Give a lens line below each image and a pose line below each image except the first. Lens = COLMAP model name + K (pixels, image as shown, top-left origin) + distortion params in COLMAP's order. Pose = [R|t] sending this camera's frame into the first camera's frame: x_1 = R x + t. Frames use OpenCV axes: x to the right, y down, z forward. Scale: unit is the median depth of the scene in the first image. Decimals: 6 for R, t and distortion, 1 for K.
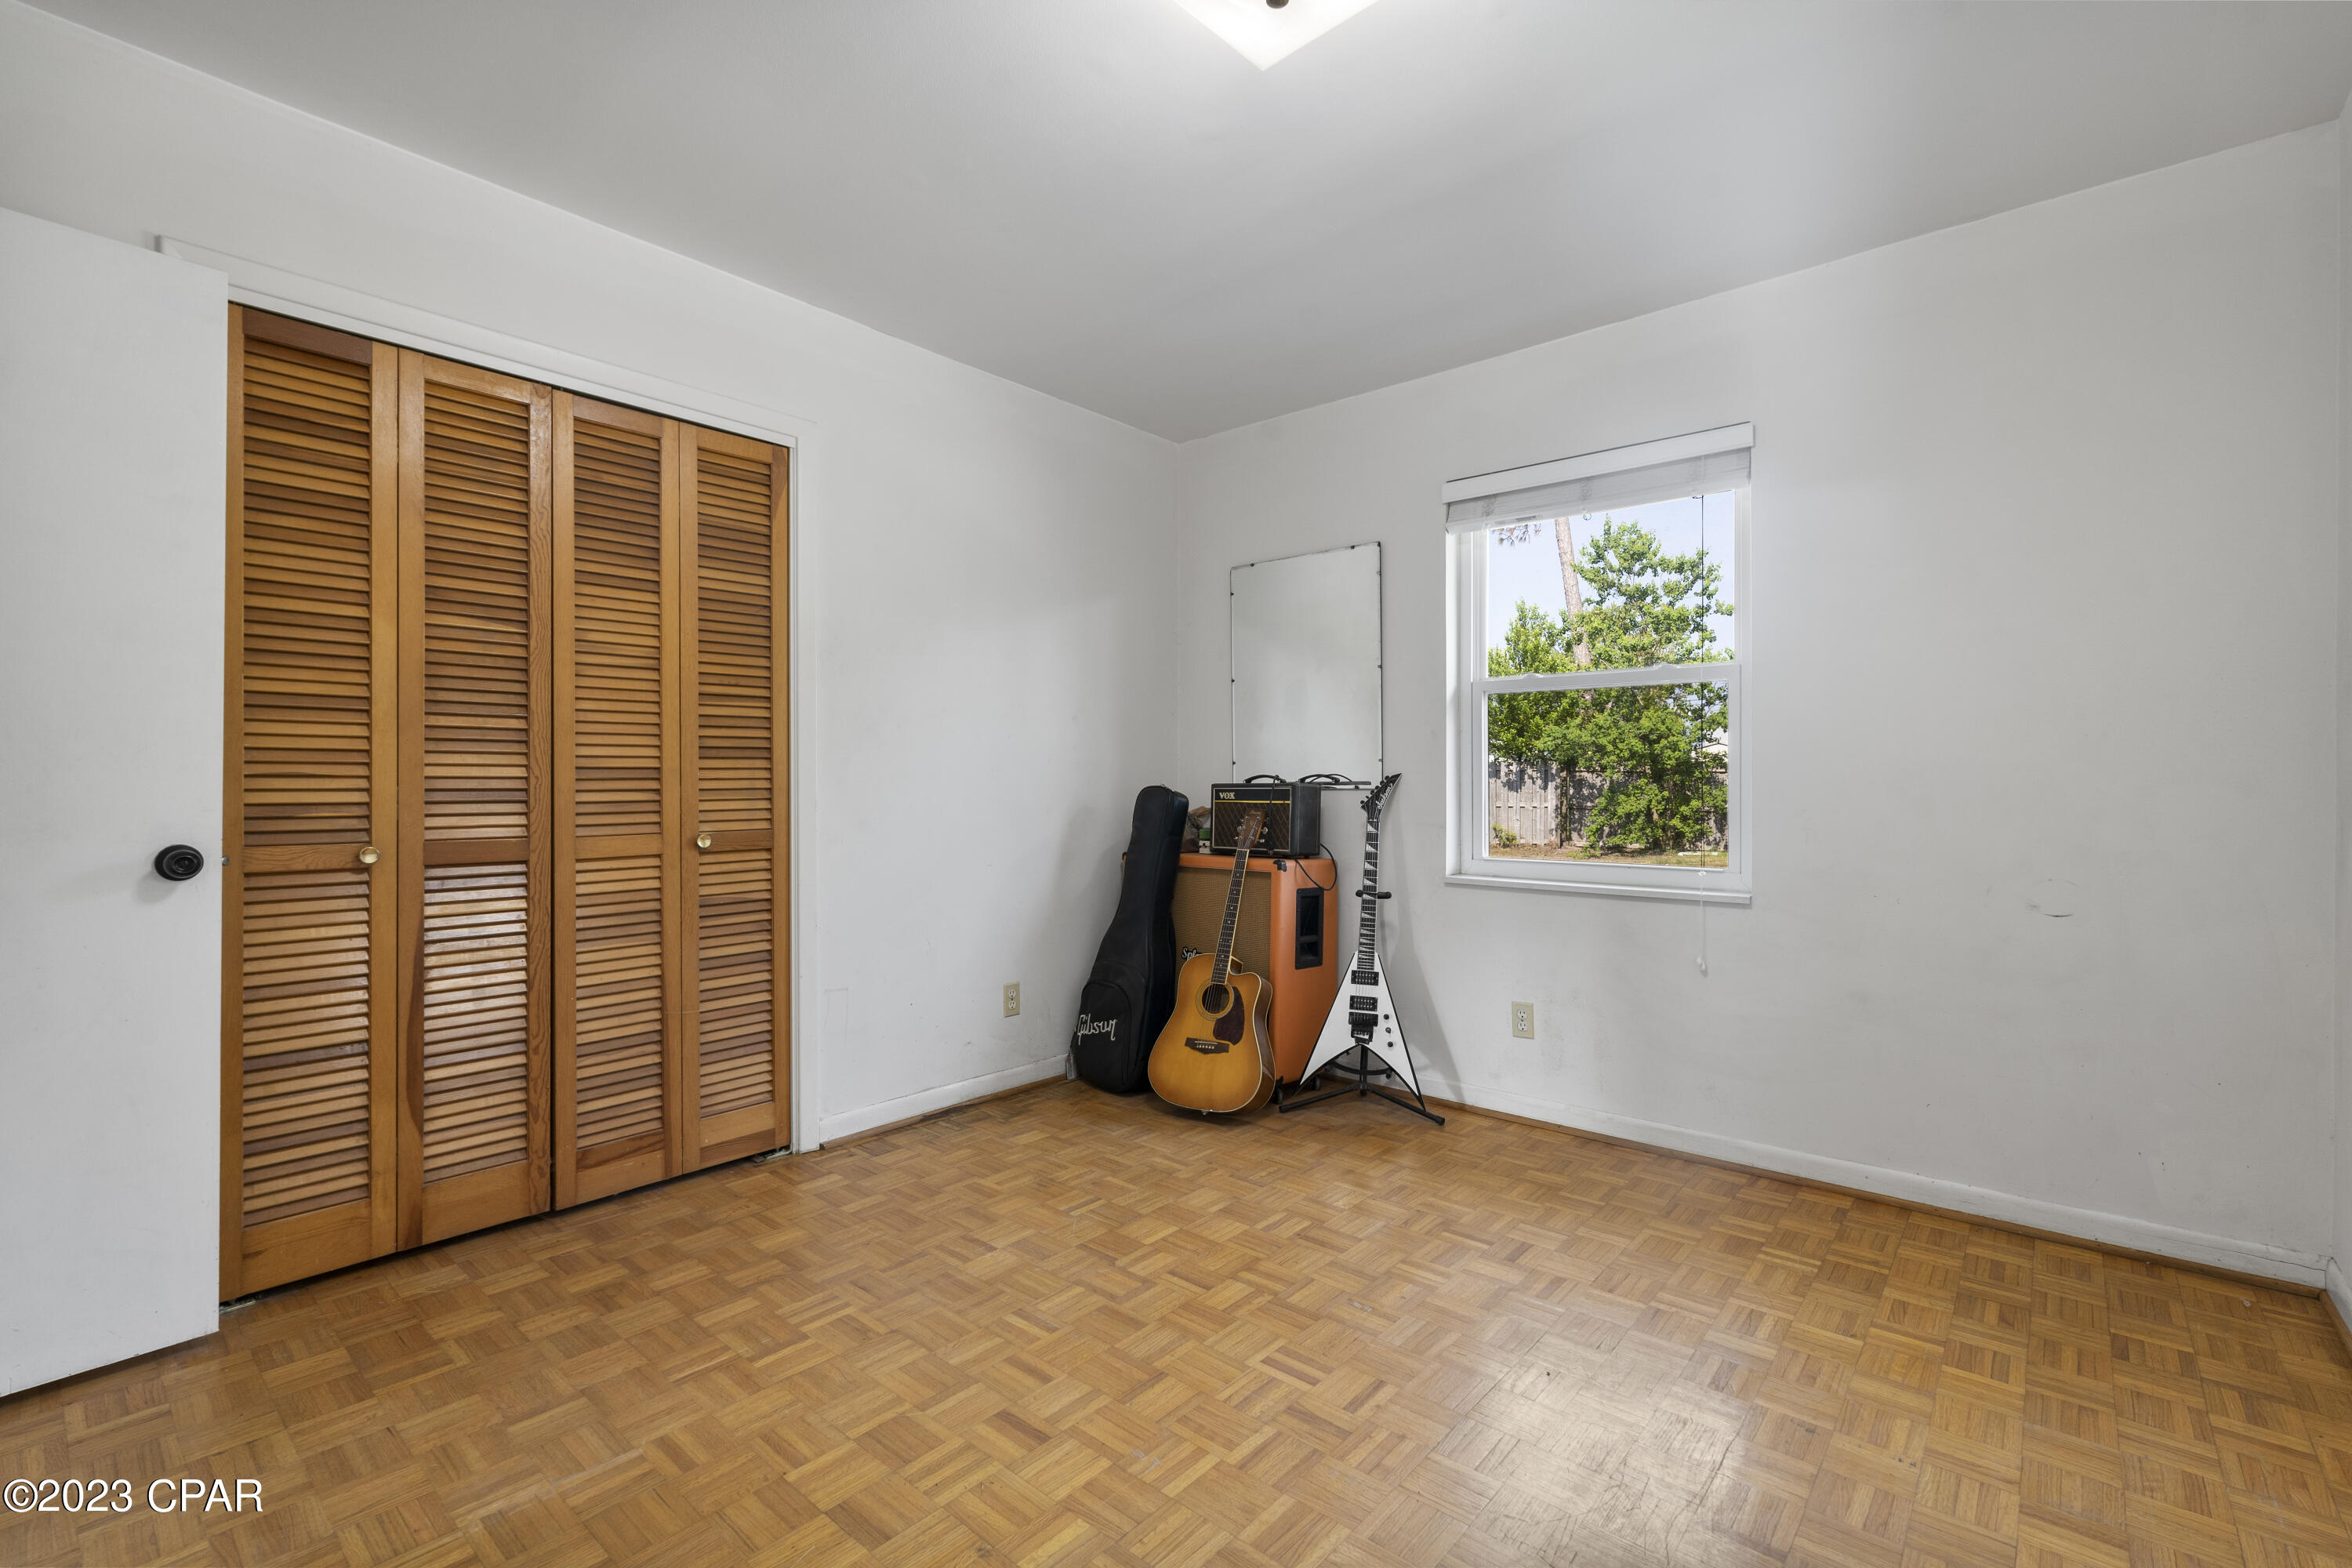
lens RADIAL K [[1027.5, 0, 1176.0], [0, 1027.5, 784.0], [0, 0, 1]] dist [0.000356, 0.000042]
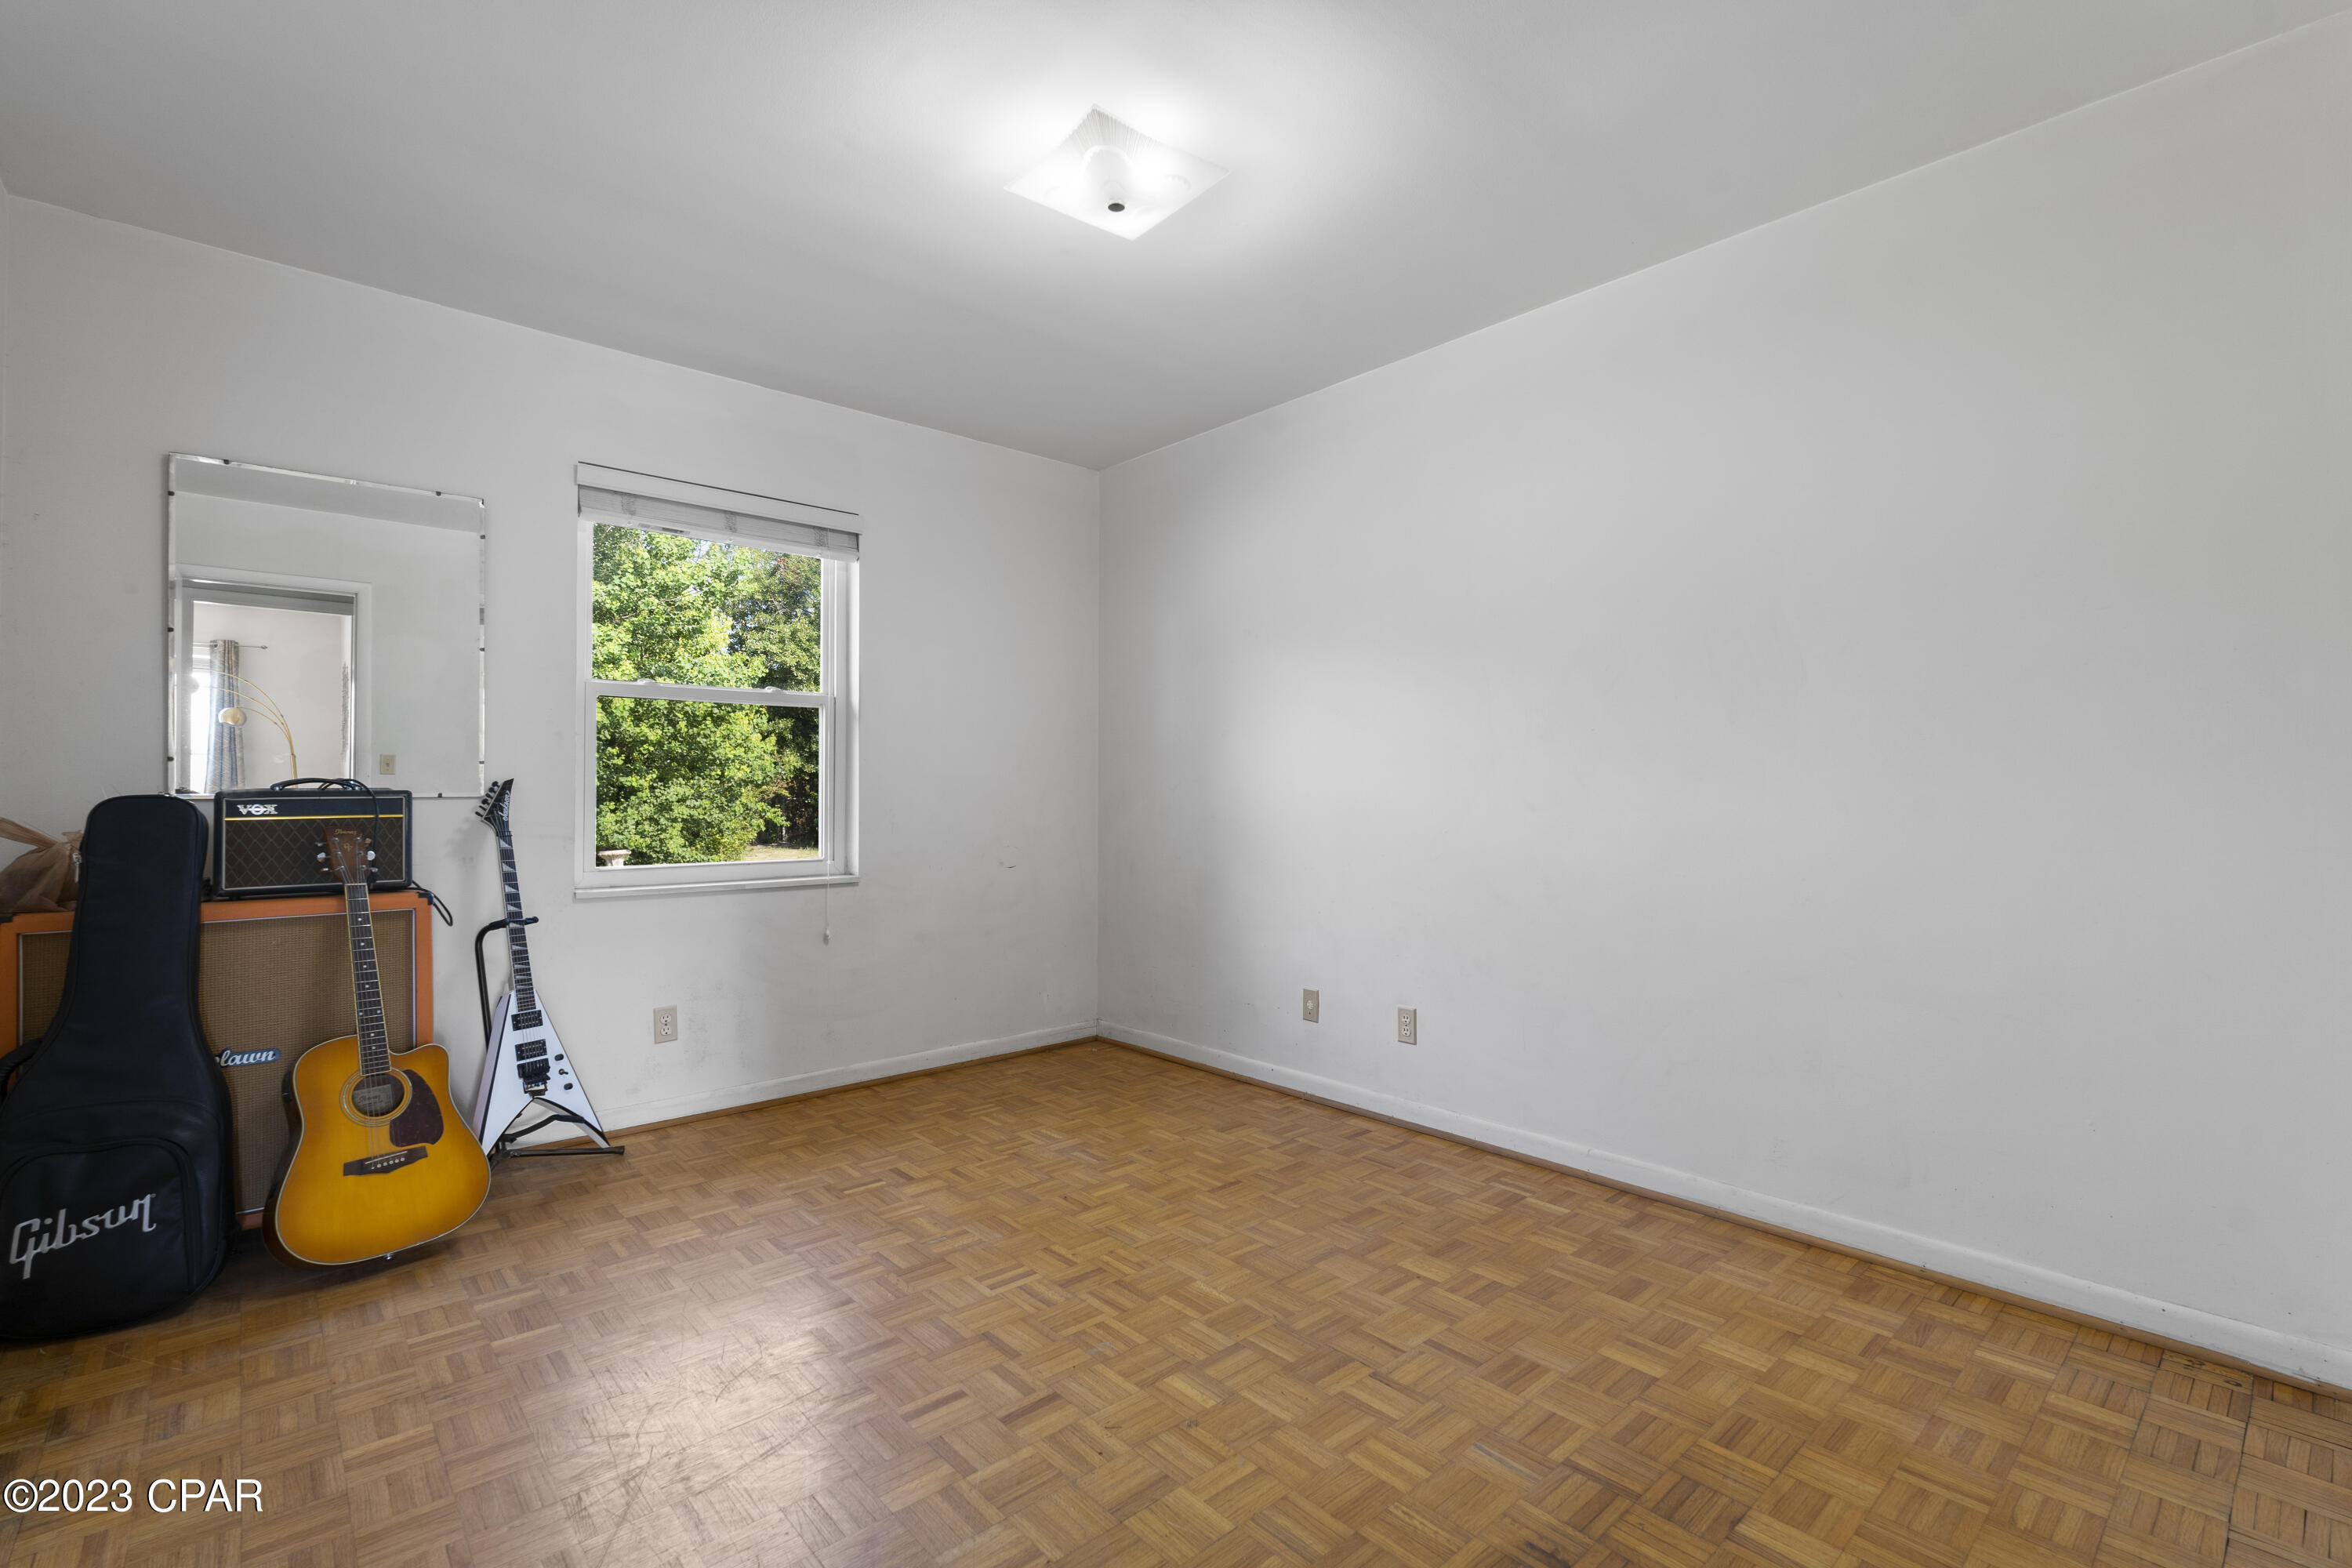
lens RADIAL K [[1027.5, 0, 1176.0], [0, 1027.5, 784.0], [0, 0, 1]] dist [0.000356, 0.000042]
pose [[0.142211, 0.004974, 0.989824, -0.663325], [0.001384, 0.999985, -0.005224, -0.000711], [-0.989835, 0.002113, 0.142202, 0.402565]]
